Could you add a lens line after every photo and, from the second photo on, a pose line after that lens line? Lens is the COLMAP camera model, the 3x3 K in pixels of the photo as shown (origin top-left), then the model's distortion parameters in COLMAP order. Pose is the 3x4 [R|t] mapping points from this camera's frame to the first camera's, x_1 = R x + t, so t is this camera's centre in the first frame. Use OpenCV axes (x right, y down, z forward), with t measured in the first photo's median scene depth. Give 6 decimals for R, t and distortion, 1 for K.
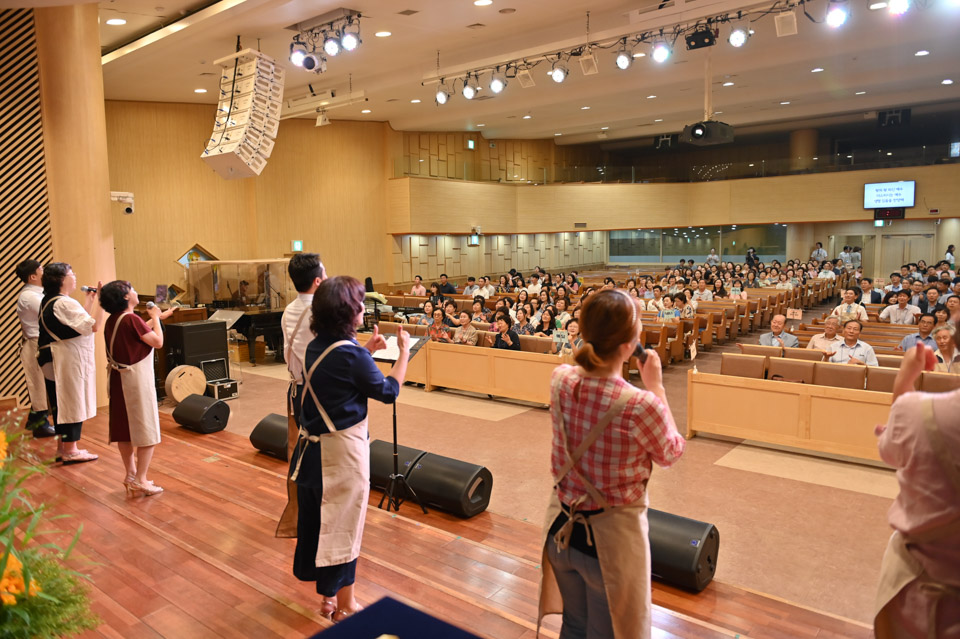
lens RADIAL K [[675.3, 0, 494.9], [0, 675.3, 312.3], [0, 0, 1]] dist [0.008600, 0.002734]
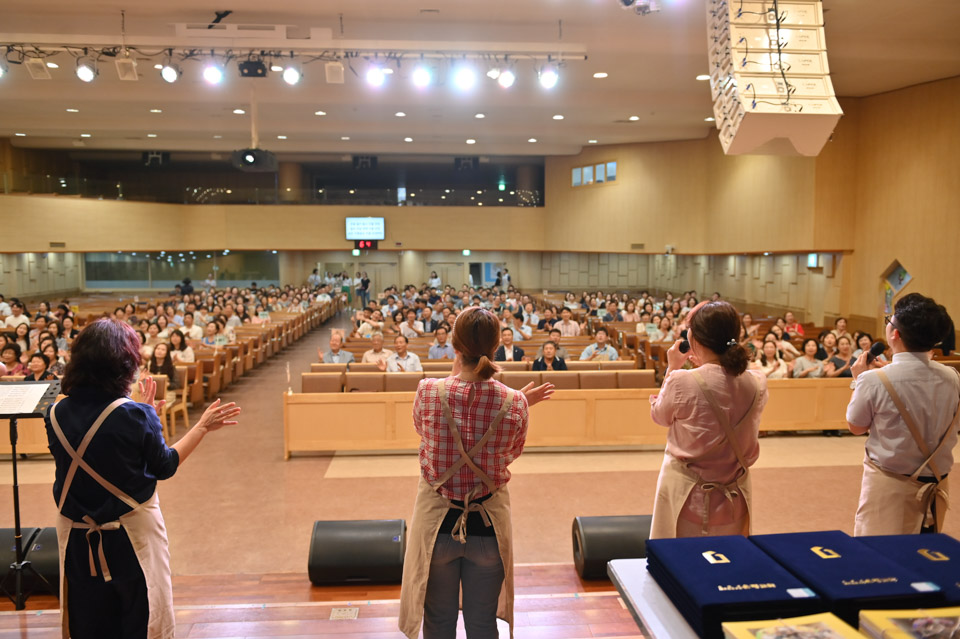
lens RADIAL K [[675.3, 0, 487.2], [0, 675.3, 318.5], [0, 0, 1]] dist [0.008600, 0.002734]
pose [[0.739195, -0.038682, 0.672380, -0.050393], [0.057455, 0.998332, -0.005730, -0.000724], [-0.671036, 0.042867, 0.740184, 0.009418]]
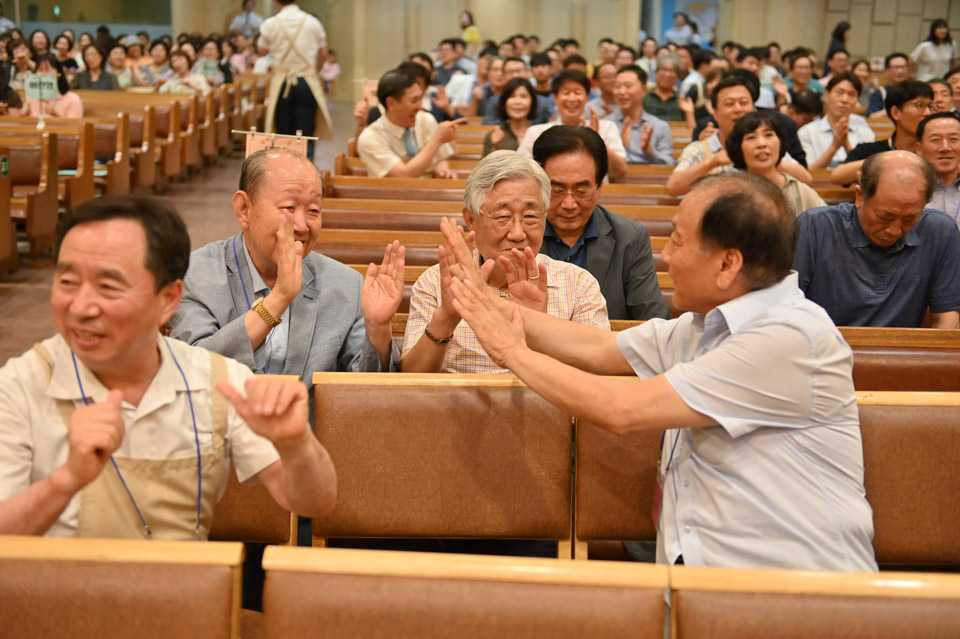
lens RADIAL K [[1301.8, 0, 480.7], [0, 1301.8, 320.1], [0, 0, 1]] dist [0.014725, 0.000000]
pose [[0.803629, -0.098397, 0.586940, 0.102318], [0.028351, 0.991447, 0.127391, 0.001433], [-0.594455, -0.085735, 0.799545, 0.256834]]
